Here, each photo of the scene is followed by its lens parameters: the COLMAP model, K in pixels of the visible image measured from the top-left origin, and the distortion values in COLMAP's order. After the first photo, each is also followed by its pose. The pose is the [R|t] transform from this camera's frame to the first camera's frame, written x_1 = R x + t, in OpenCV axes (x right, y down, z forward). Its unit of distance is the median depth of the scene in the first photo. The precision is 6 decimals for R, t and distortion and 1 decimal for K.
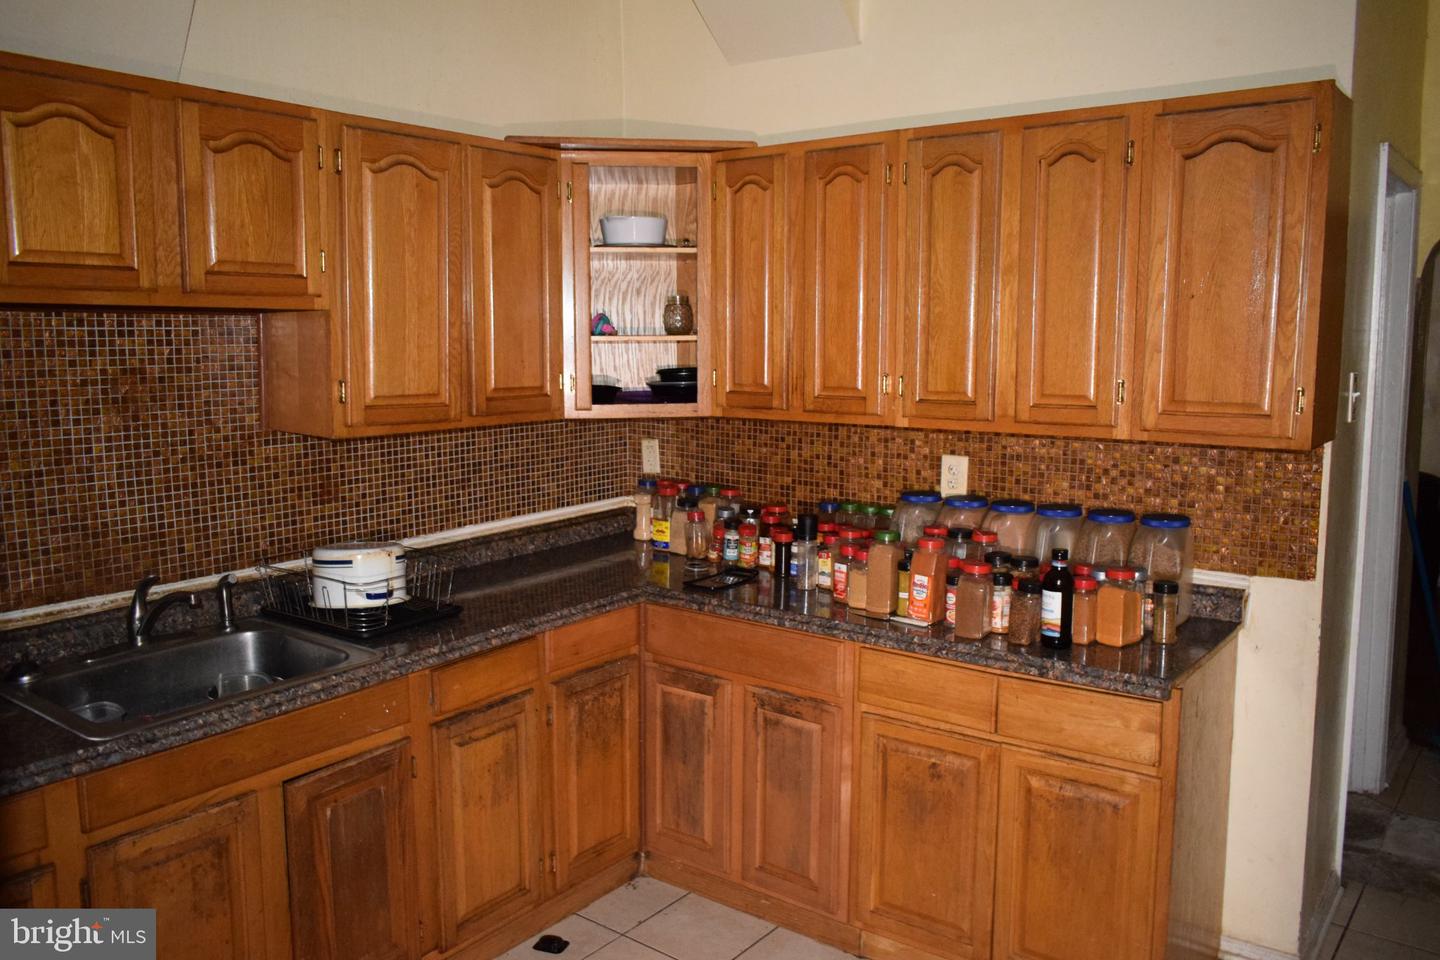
lens RADIAL K [[1128.5, 0, 715.2], [0, 1128.5, 480.6], [0, 0, 1]] dist [-0.016255, 0.006975]
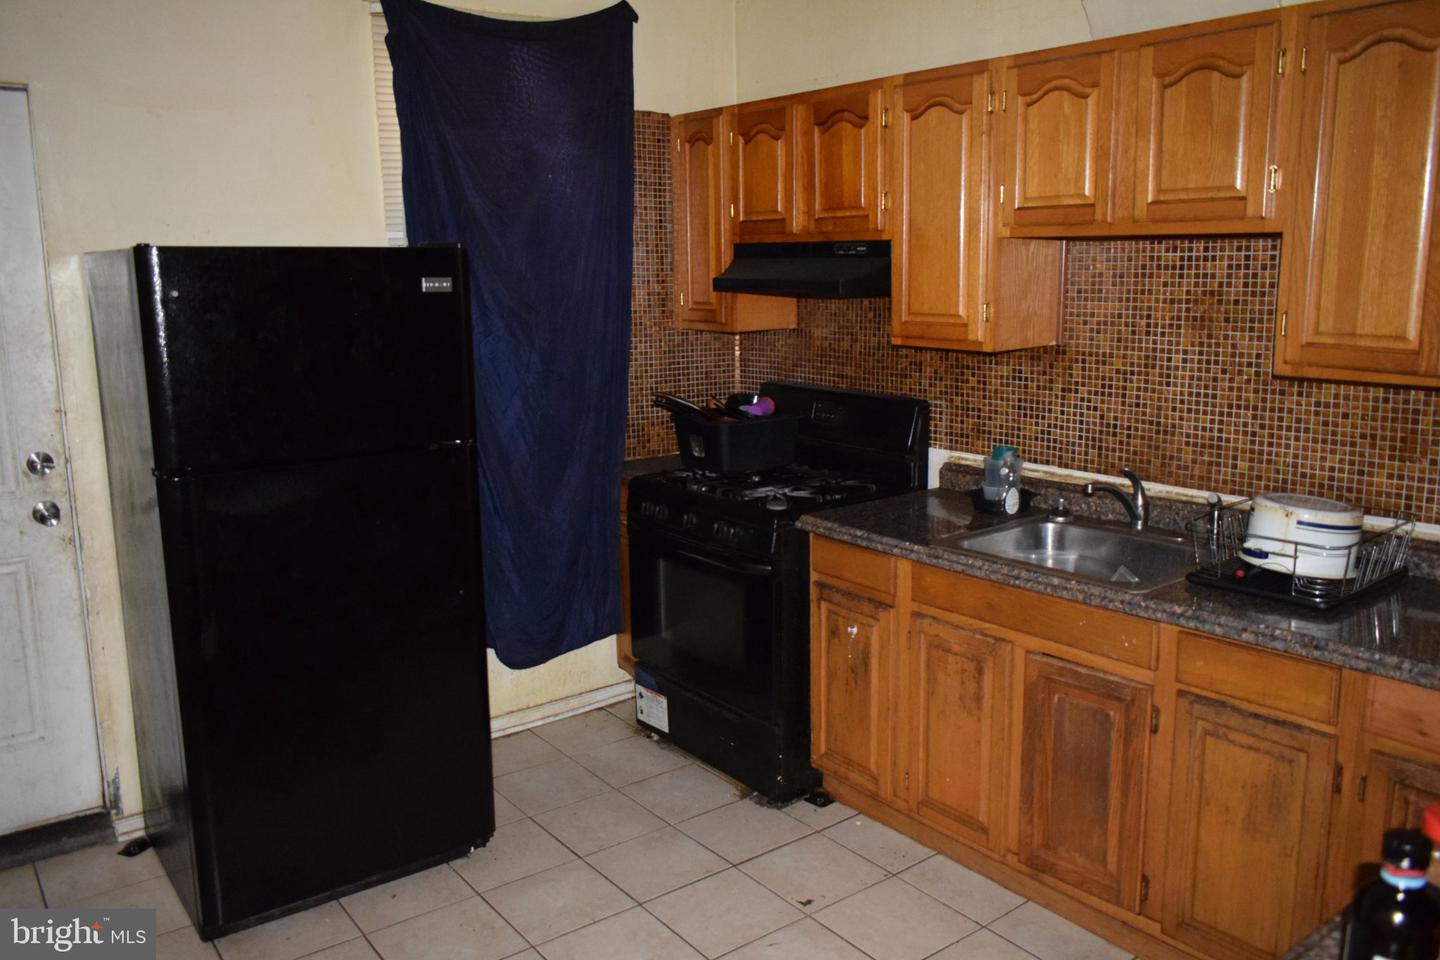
lens RADIAL K [[1128.5, 0, 720.1], [0, 1128.5, 477.5], [0, 0, 1]] dist [-0.016255, 0.006975]
pose [[-0.264103, 0.183278, -0.946921, 0.666302], [-0.115200, 0.968757, 0.219634, -0.106331], [0.957590, 0.167091, -0.234738, 0.809165]]
